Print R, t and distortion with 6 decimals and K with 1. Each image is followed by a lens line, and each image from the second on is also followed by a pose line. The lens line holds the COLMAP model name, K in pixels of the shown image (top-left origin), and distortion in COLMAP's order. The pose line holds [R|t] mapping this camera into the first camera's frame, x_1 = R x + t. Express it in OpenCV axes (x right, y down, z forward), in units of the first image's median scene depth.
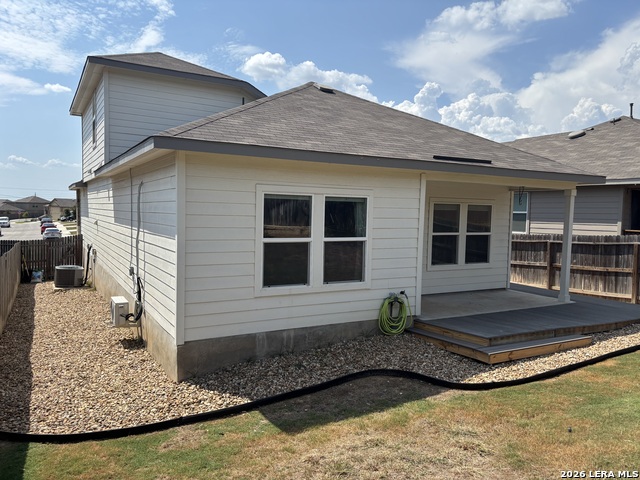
lens RADIAL K [[484.8, 0, 320.0], [0, 484.8, 240.0], [0, 0, 1]] dist [-0.000363, -0.003316]
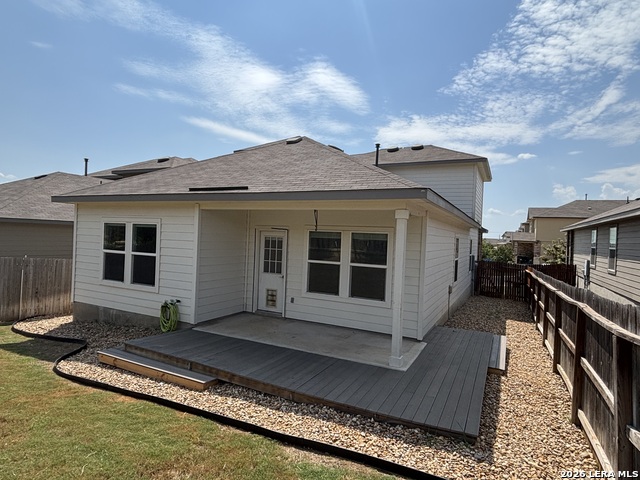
lens RADIAL K [[382.6, 0, 320.0], [0, 382.6, 240.0], [0, 0, 1]] dist [-0.000606, -0.000951]
pose [[0.563050, 0.013771, -0.826308, 1.259946], [-0.076555, 0.996431, -0.035559, -0.041918], [0.822869, 0.083280, 0.562095, 0.792604]]
